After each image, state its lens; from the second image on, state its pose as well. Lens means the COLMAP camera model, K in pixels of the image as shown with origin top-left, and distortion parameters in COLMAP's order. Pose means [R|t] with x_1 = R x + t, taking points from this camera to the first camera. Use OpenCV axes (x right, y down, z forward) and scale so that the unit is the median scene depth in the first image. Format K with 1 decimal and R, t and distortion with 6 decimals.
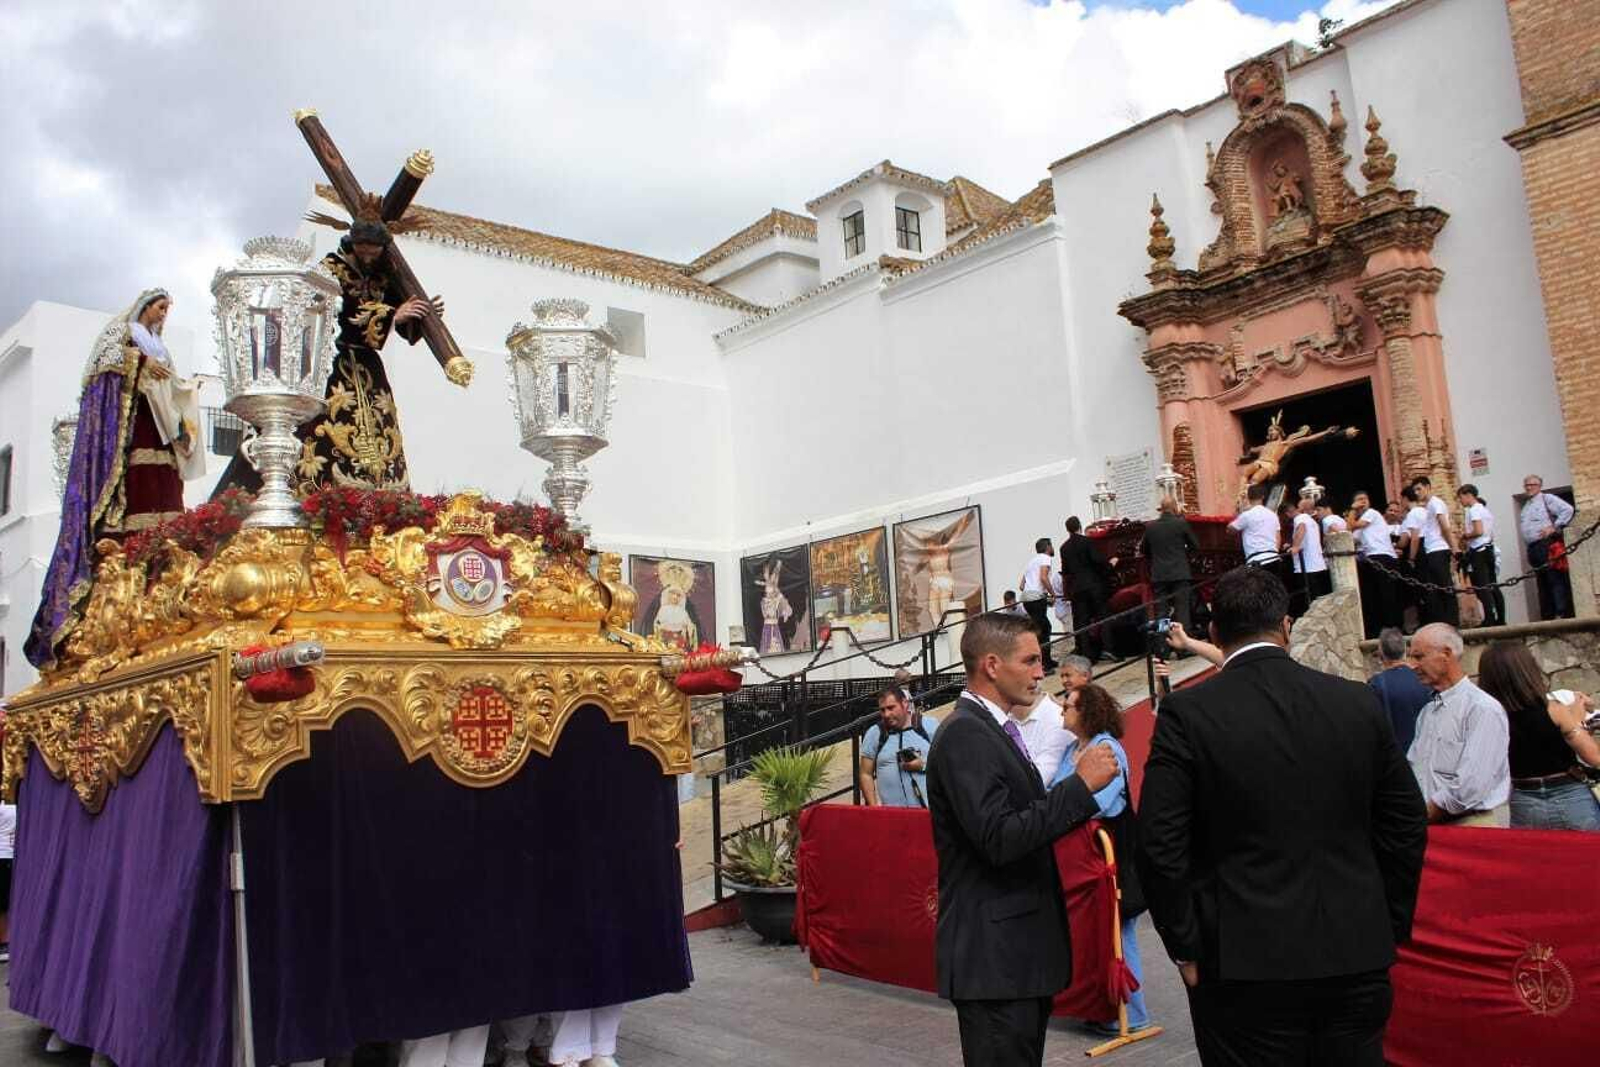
lens RADIAL K [[1325.6, 0, 800.0], [0, 1325.6, 533.5], [0, 0, 1]] dist [-0.152805, 0.147729]
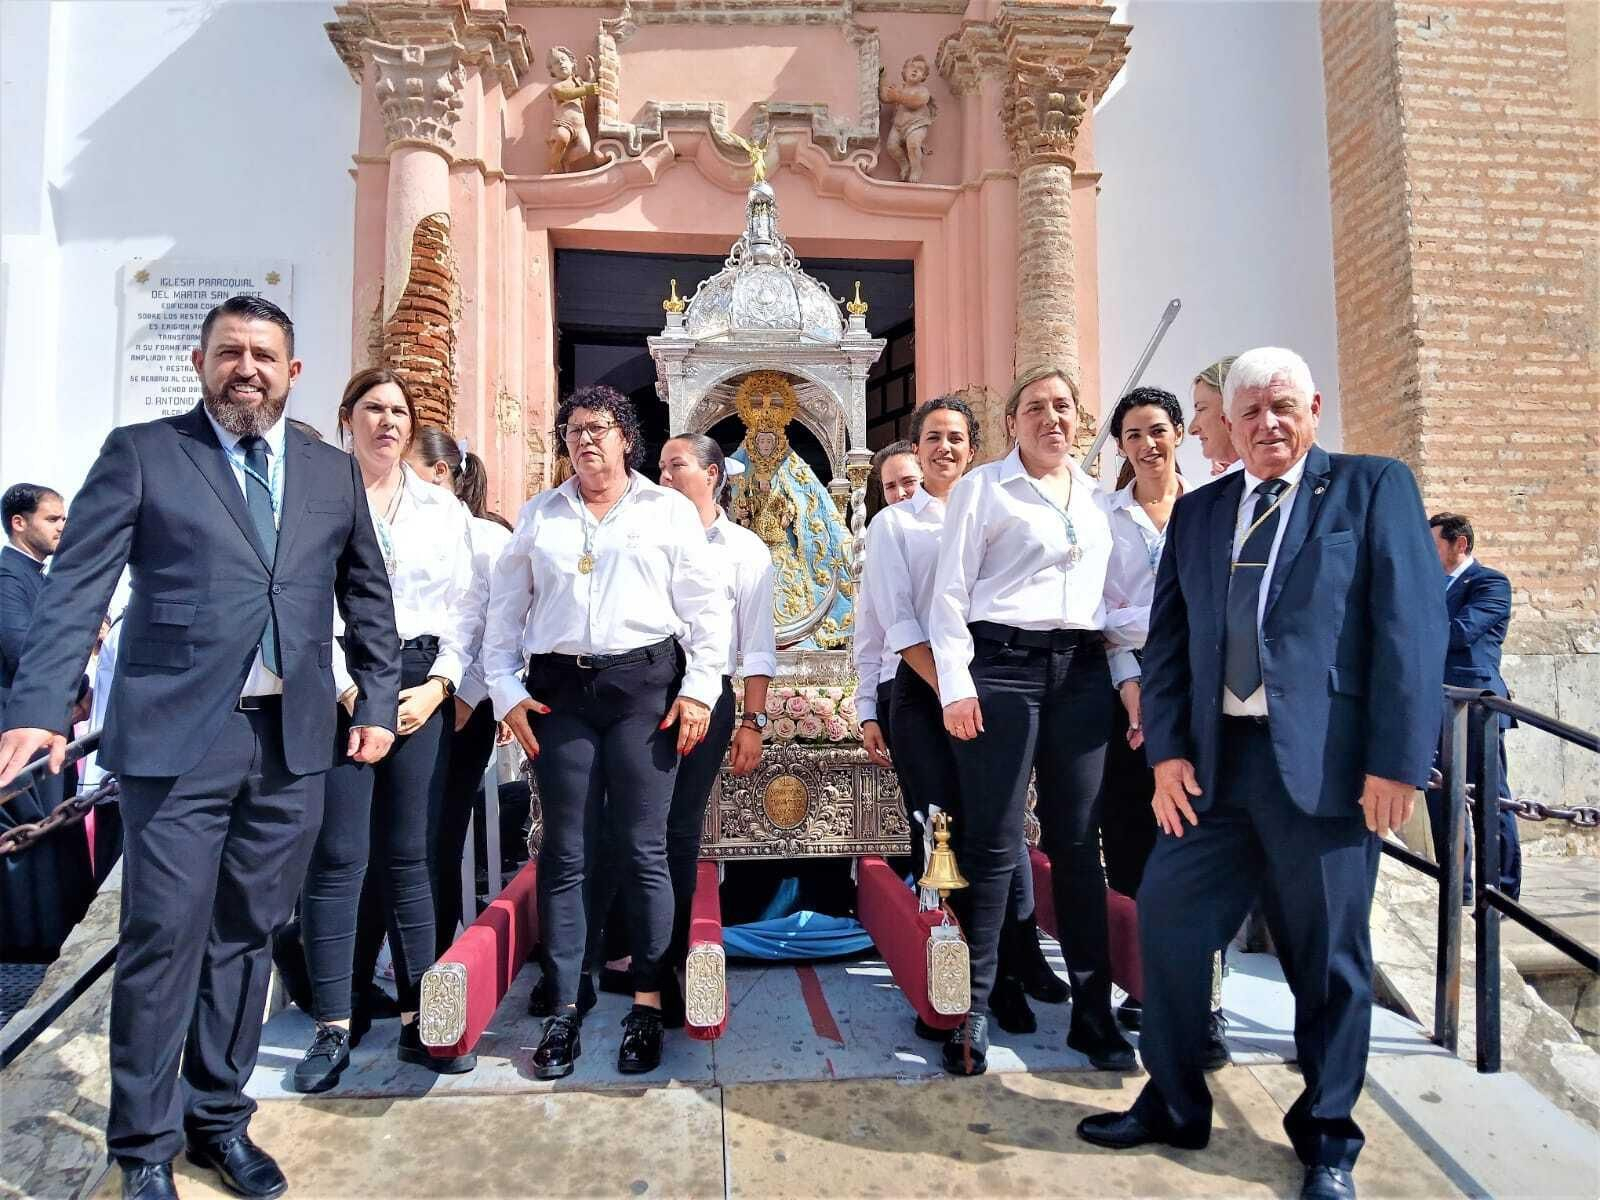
lens RADIAL K [[1259.1, 0, 807.9], [0, 1259.1, 606.3], [0, 0, 1]] dist [0.078729, -0.209984]
pose [[0.561459, 0.127583, 0.817610, 0.075686], [-0.153007, 0.987012, -0.048946, 0.027516], [-0.813236, -0.097619, 0.573688, 0.734062]]
